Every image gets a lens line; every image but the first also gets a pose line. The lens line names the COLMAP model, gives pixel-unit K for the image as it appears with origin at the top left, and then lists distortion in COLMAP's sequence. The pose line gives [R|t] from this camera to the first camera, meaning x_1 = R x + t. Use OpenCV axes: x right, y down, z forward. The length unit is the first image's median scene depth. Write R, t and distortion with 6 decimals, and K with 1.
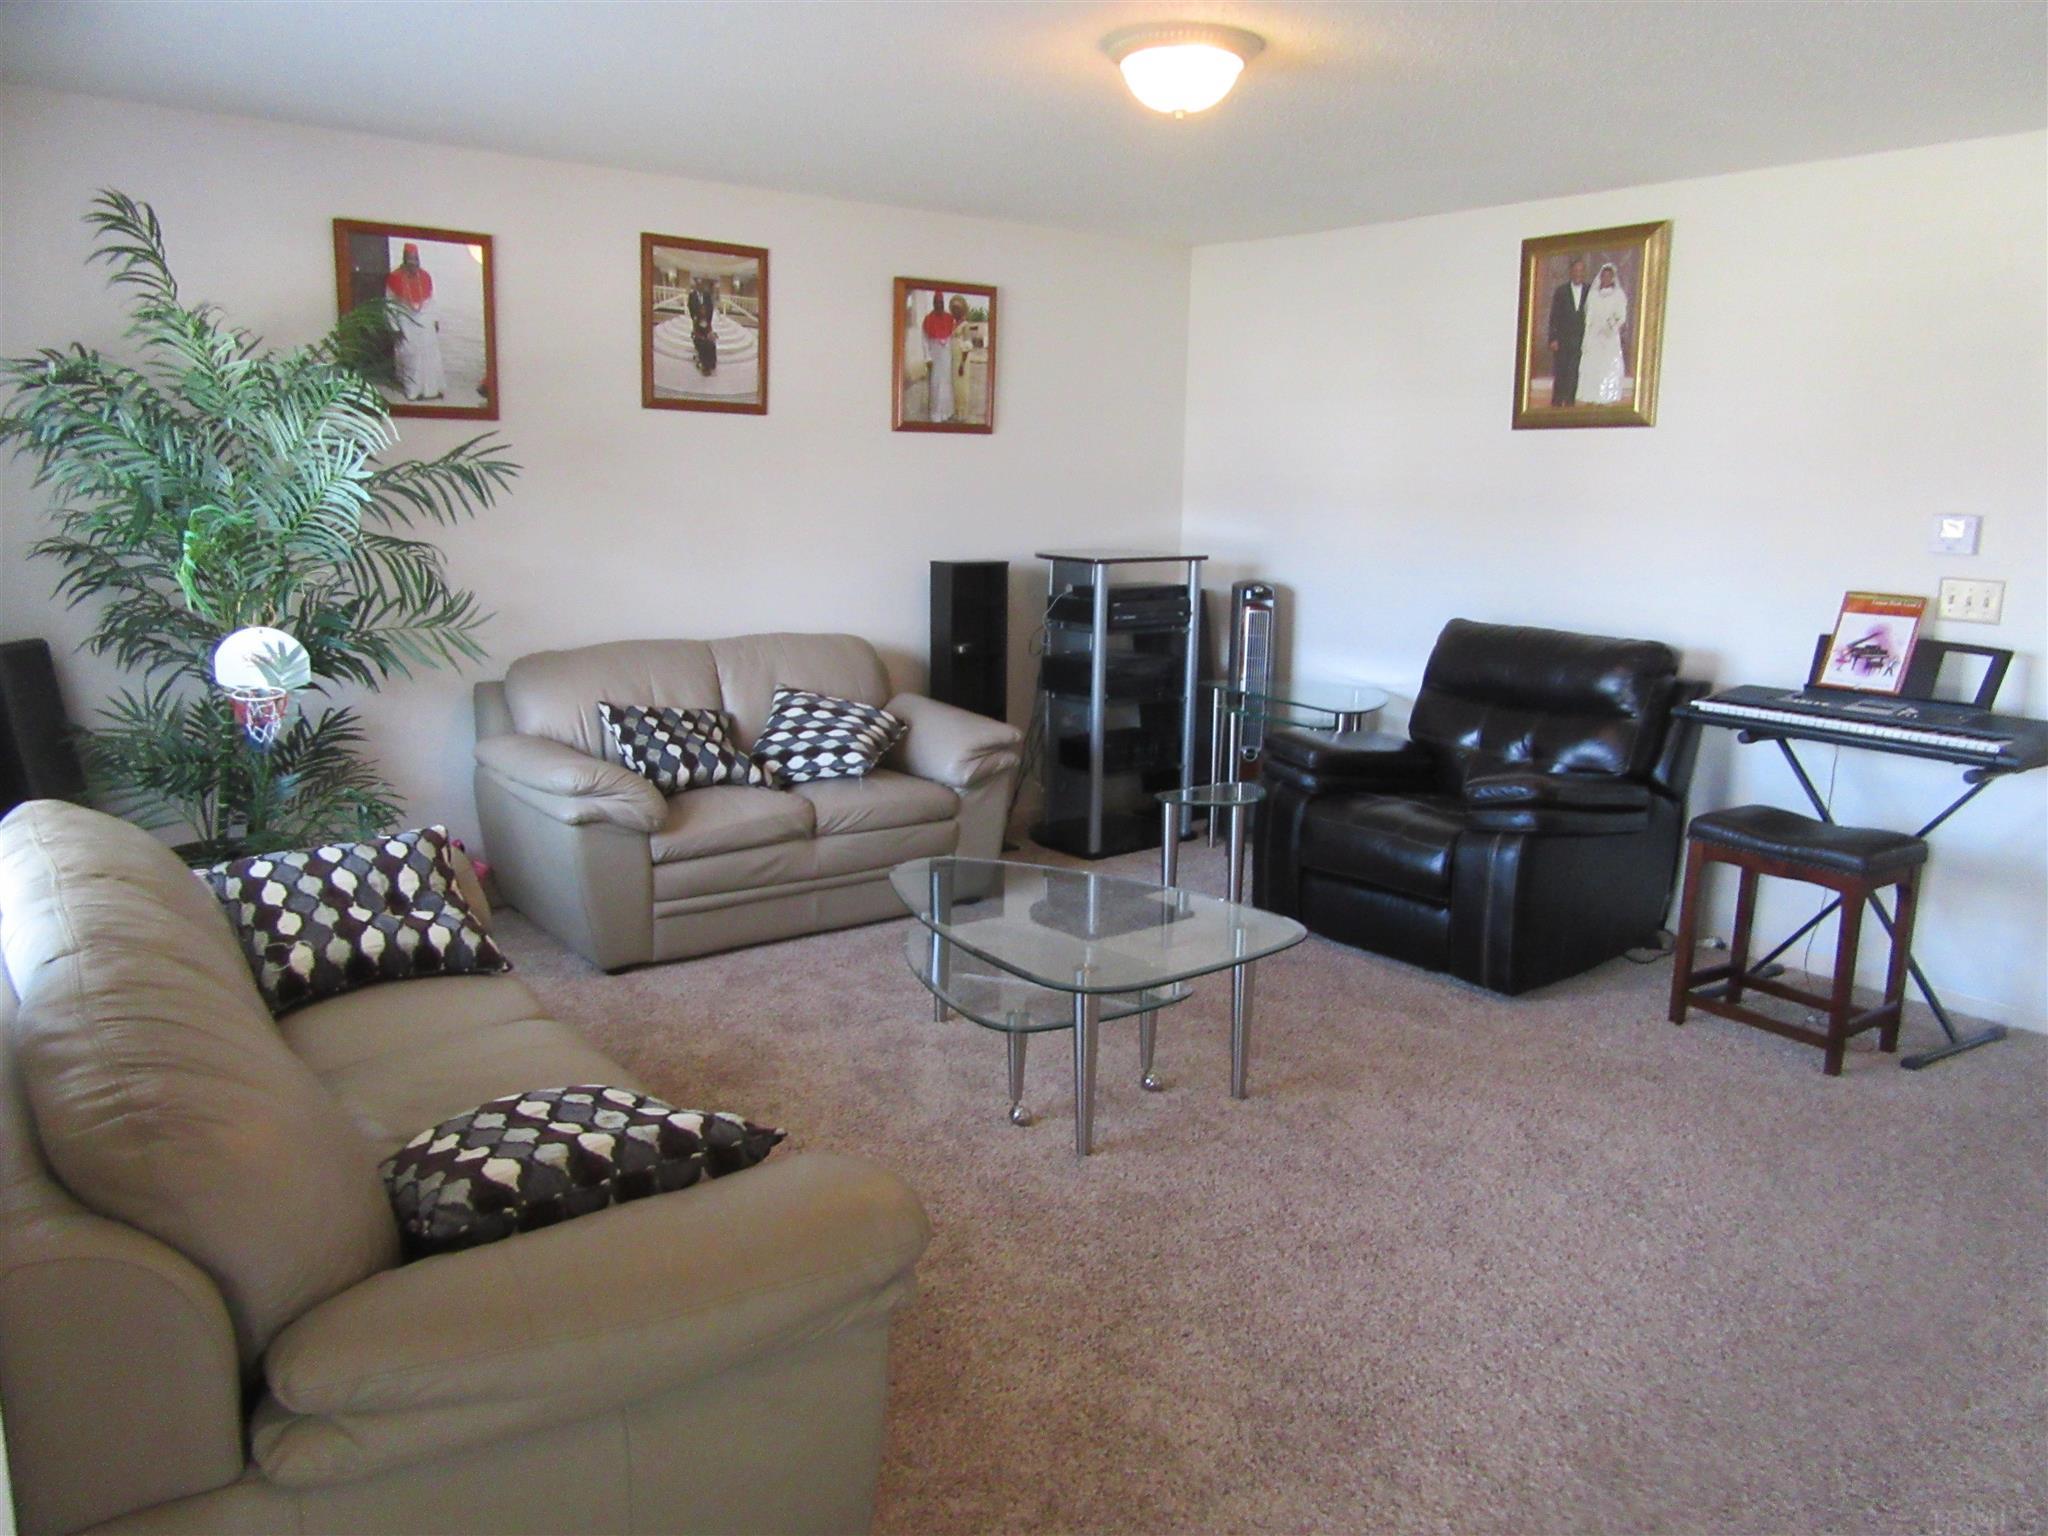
lens RADIAL K [[1501.9, 0, 1025.0], [0, 1501.9, 770.8], [0, 0, 1]] dist [-0.012899, 0.008496]
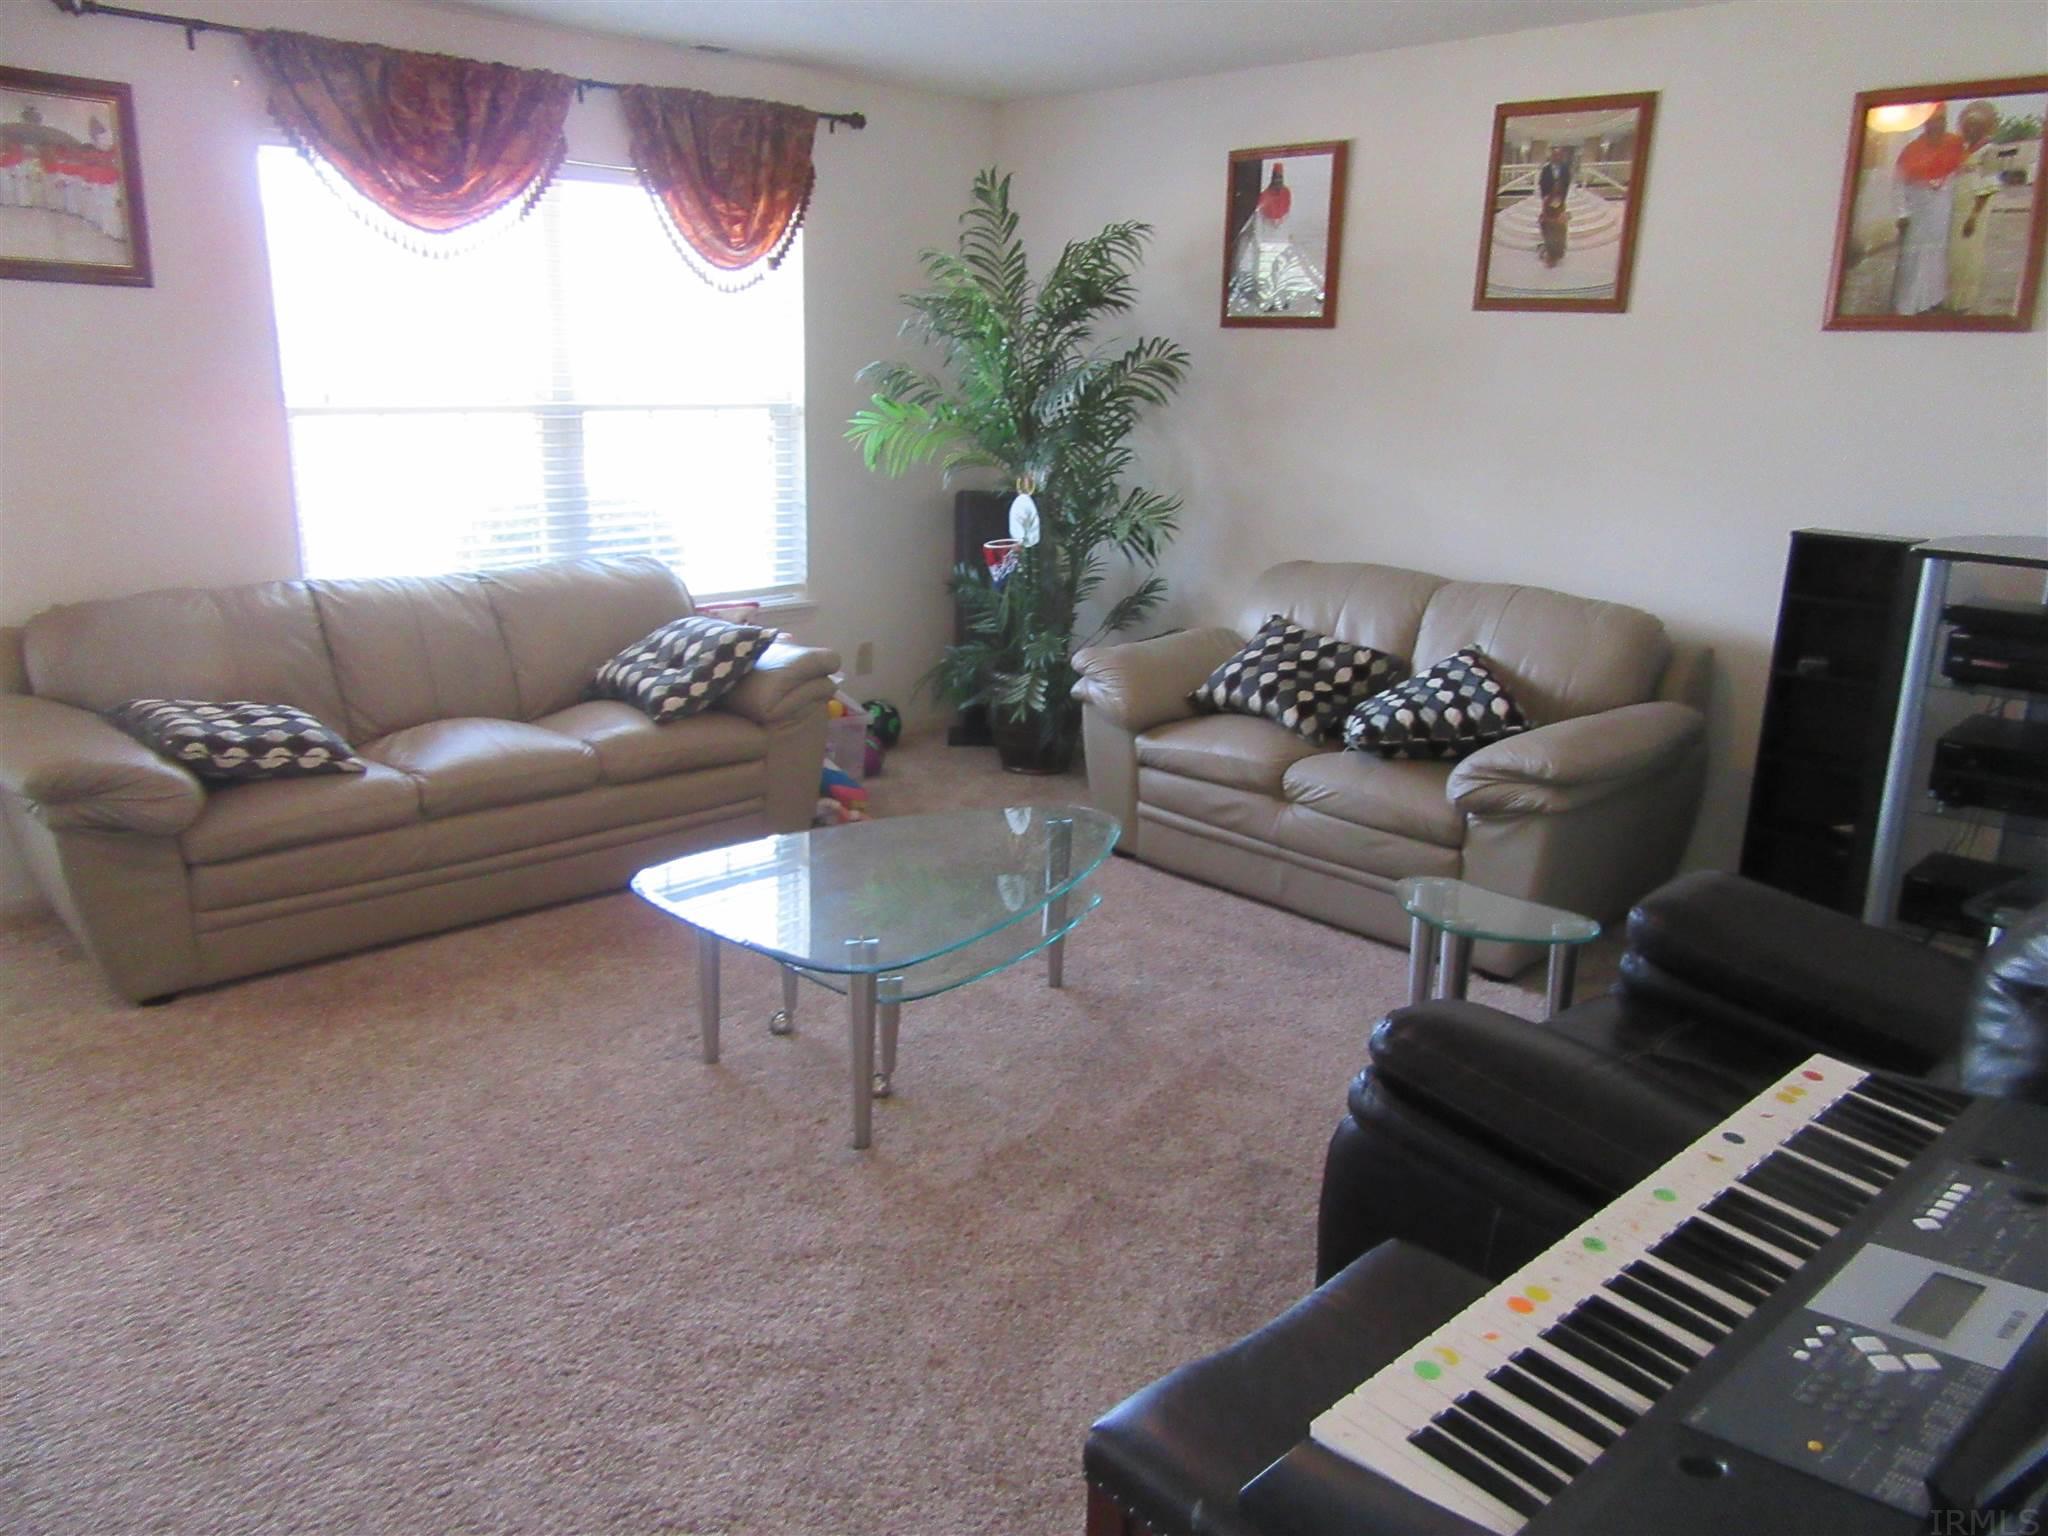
lens RADIAL K [[1501.9, 0, 1027.1], [0, 1501.9, 760.0], [0, 0, 1]] dist [-0.012899, 0.008496]
pose [[0.143163, 0.248400, -0.958020, 0.606423], [-0.213820, 0.952893, 0.215119, -0.120797], [0.966326, 0.174047, 0.189532, 0.613336]]
